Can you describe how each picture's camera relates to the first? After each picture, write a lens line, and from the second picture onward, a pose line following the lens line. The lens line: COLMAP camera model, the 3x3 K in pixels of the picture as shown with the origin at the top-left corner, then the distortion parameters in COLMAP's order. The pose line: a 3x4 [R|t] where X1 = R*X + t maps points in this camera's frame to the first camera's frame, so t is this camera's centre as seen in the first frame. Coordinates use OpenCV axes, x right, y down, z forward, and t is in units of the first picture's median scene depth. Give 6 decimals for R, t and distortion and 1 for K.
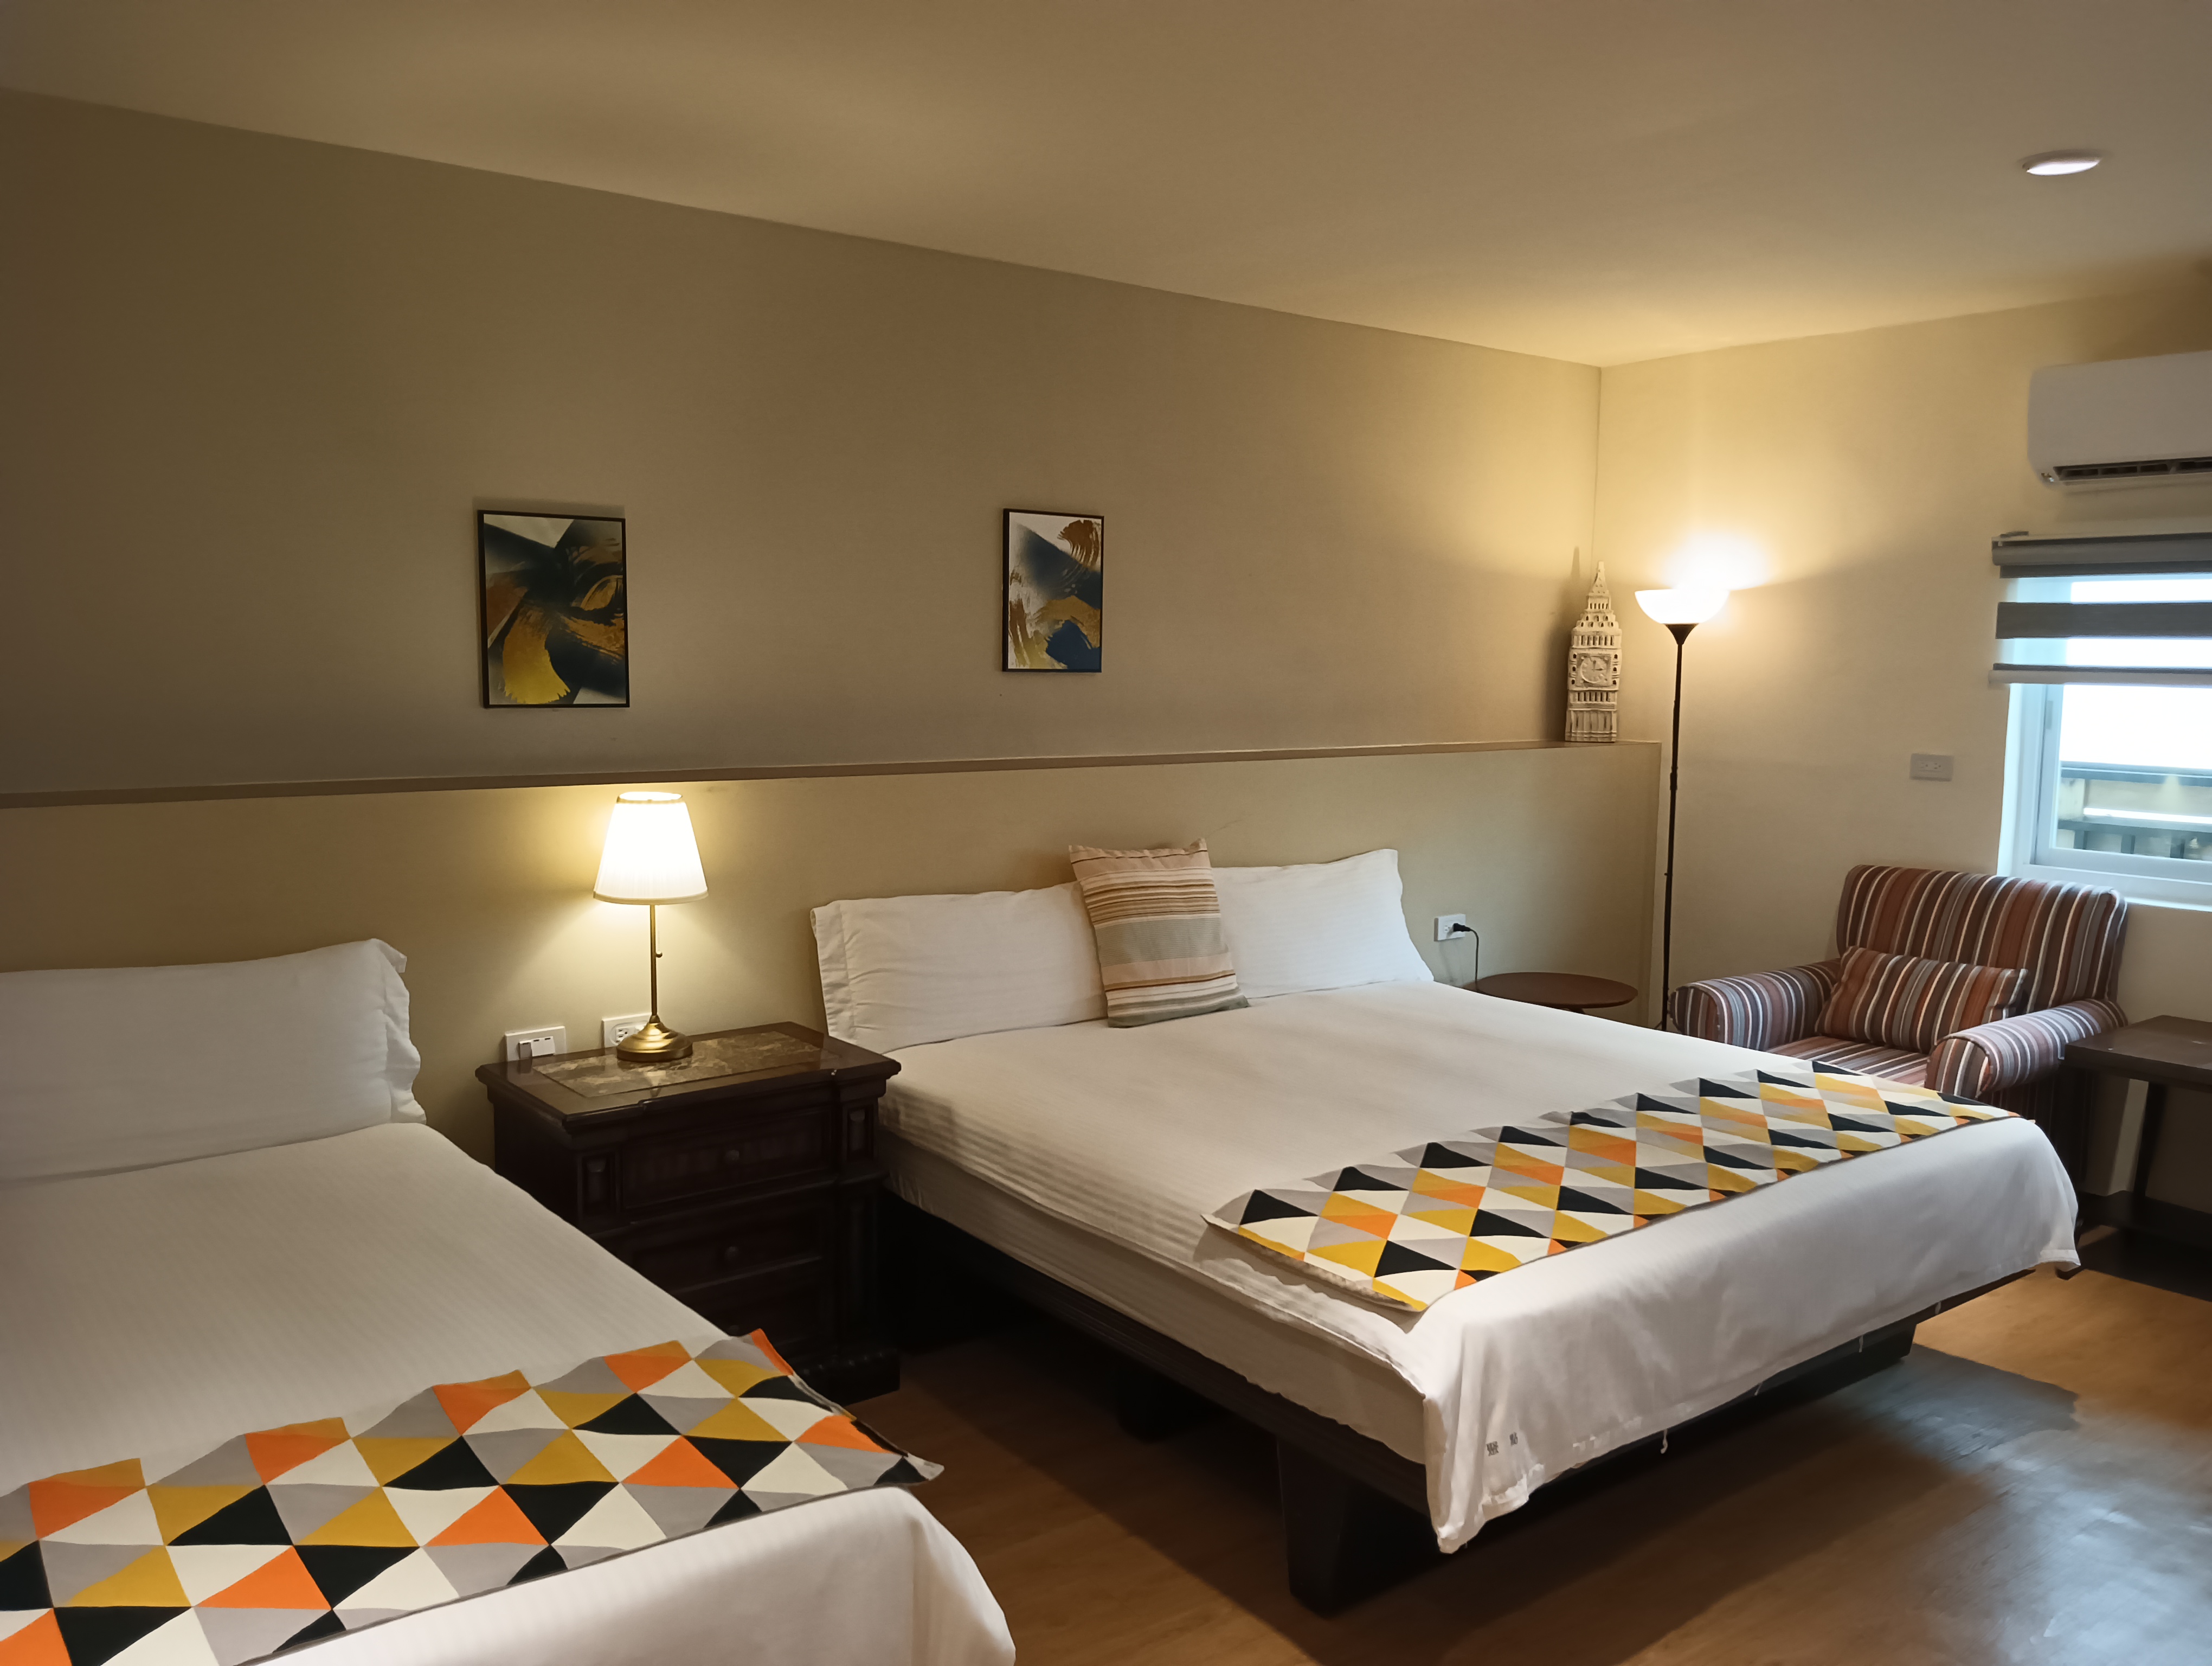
lens RADIAL K [[1705.3, 0, 1106.0], [0, 1705.3, 833.0], [0, 0, 1]] dist [0.086496, -0.161631]
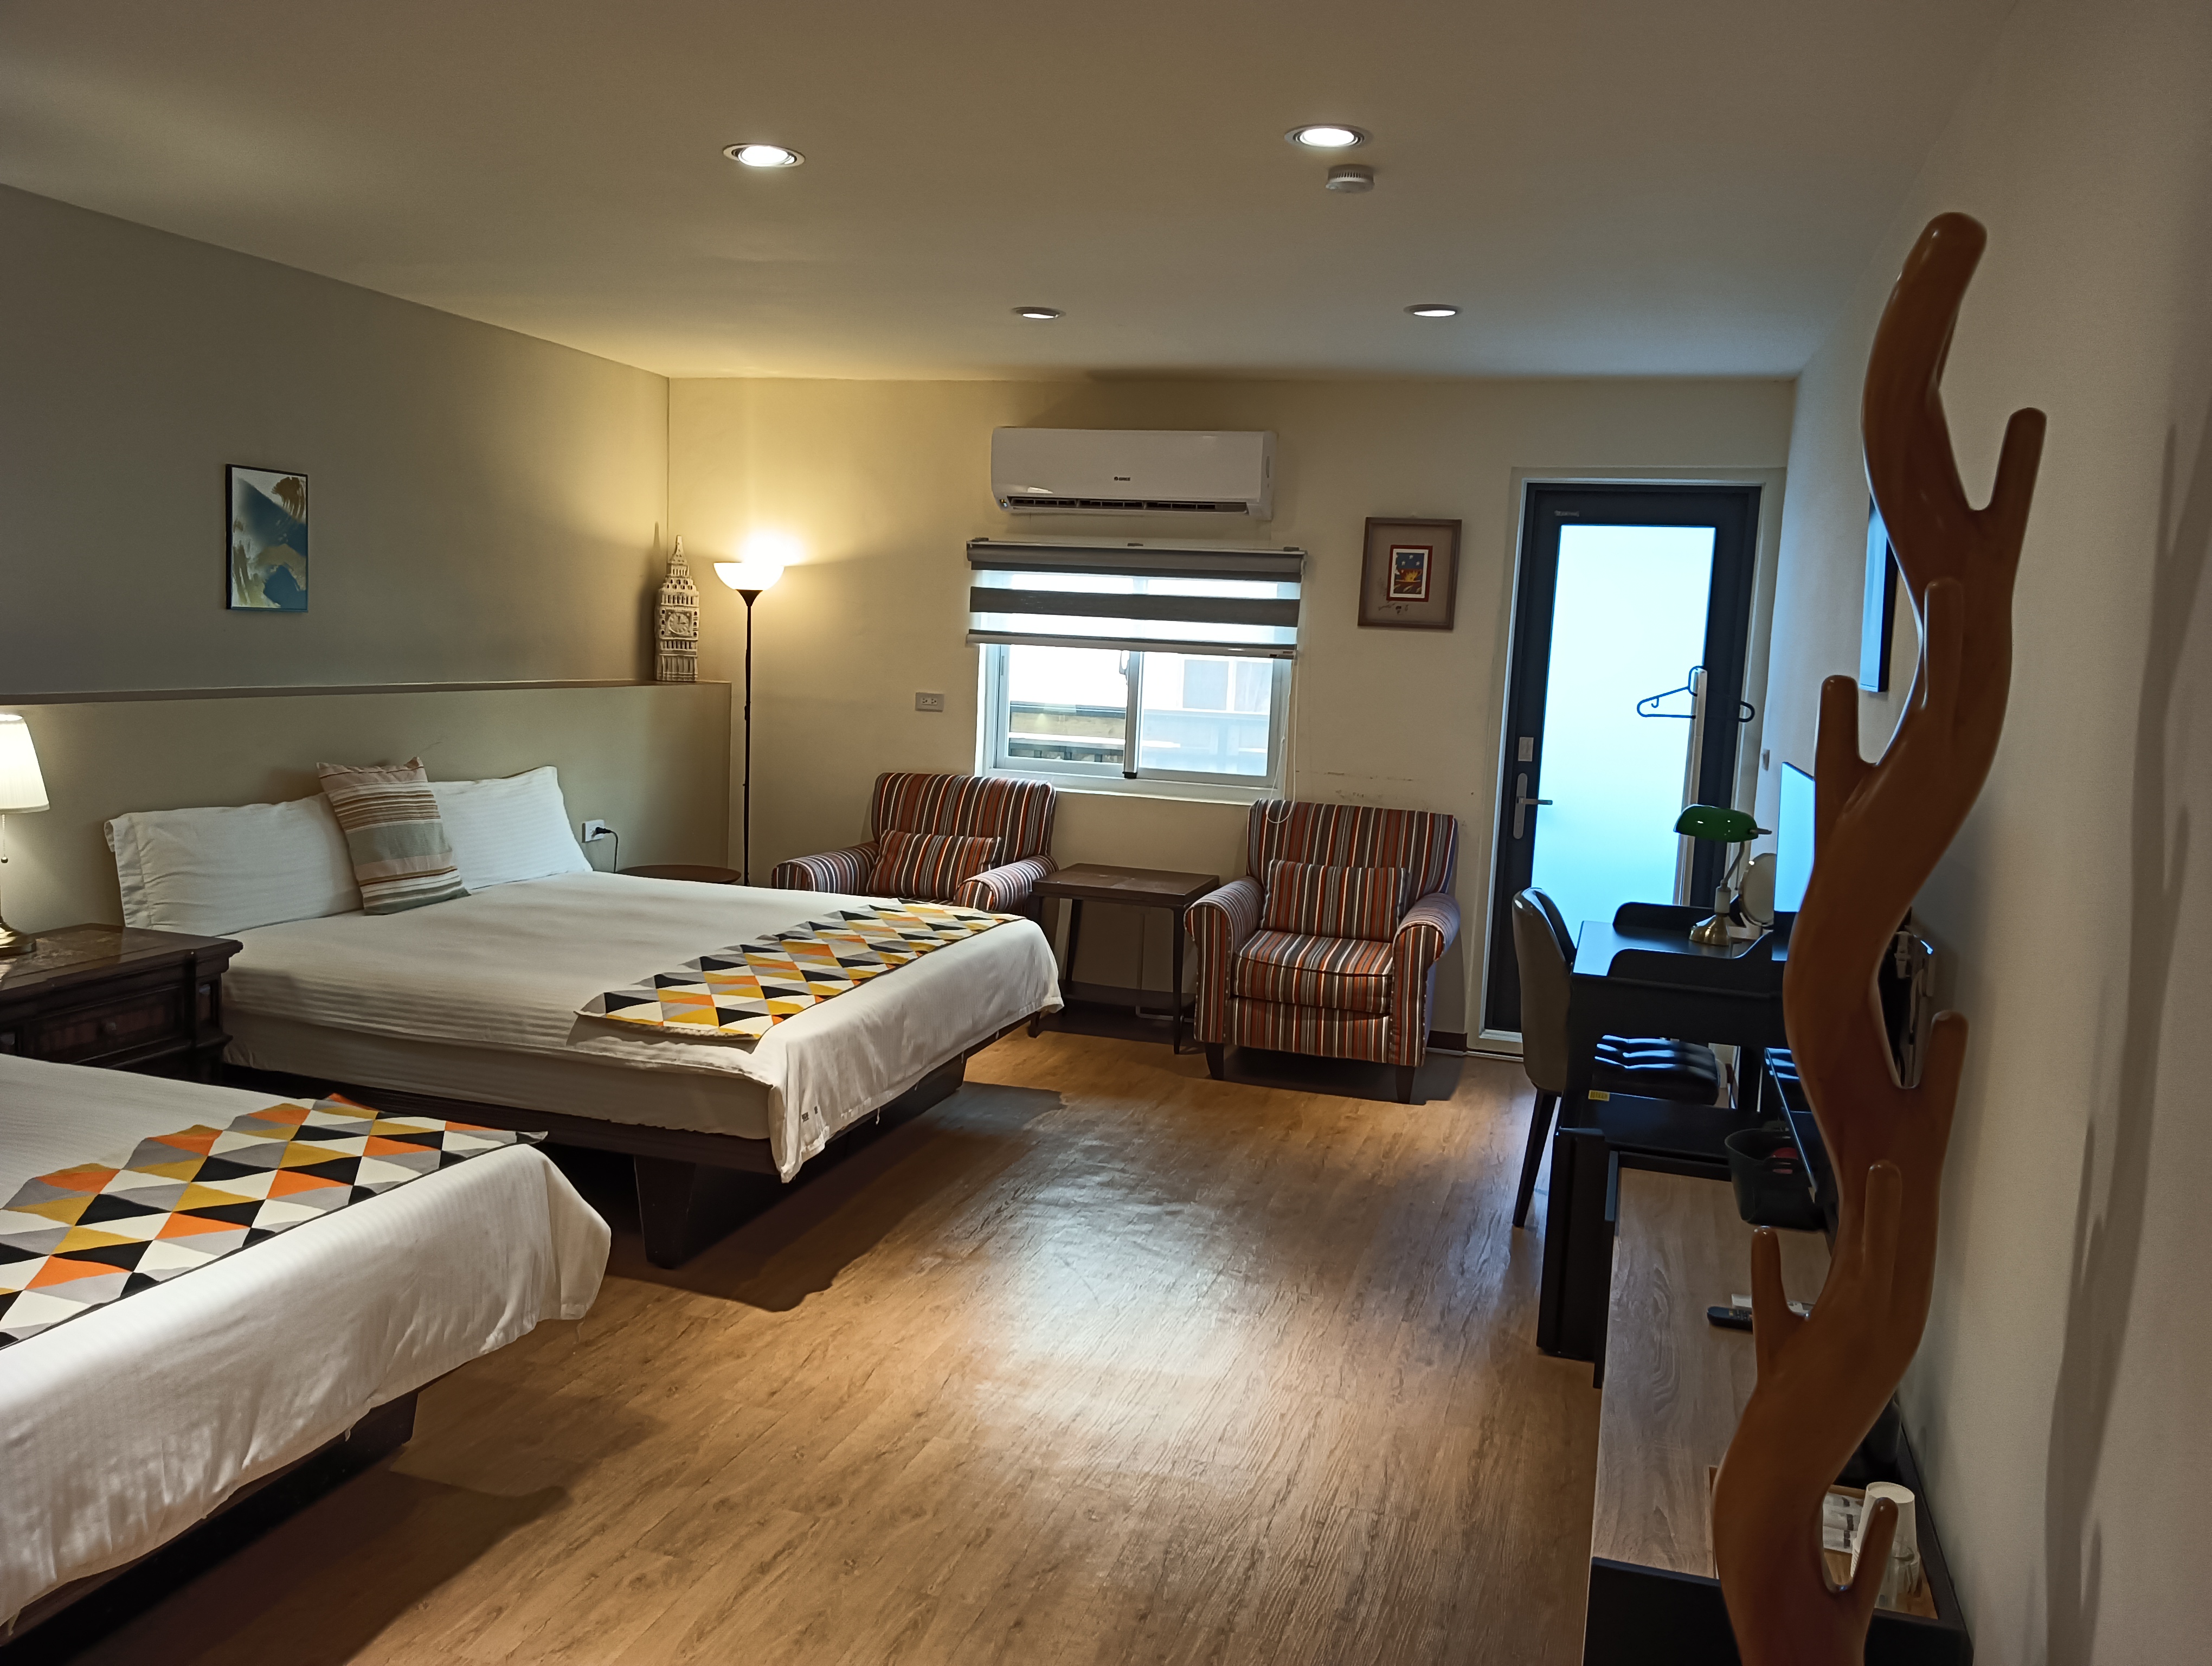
lens RADIAL K [[1705.3, 0, 1106.0], [0, 1705.3, 833.0], [0, 0, 1]] dist [0.086496, -0.161631]
pose [[0.808144, -0.043313, 0.587390, -0.270169], [0.026163, 0.998948, 0.037666, 0.024004], [-0.588404, -0.015071, 0.808427, -0.254035]]
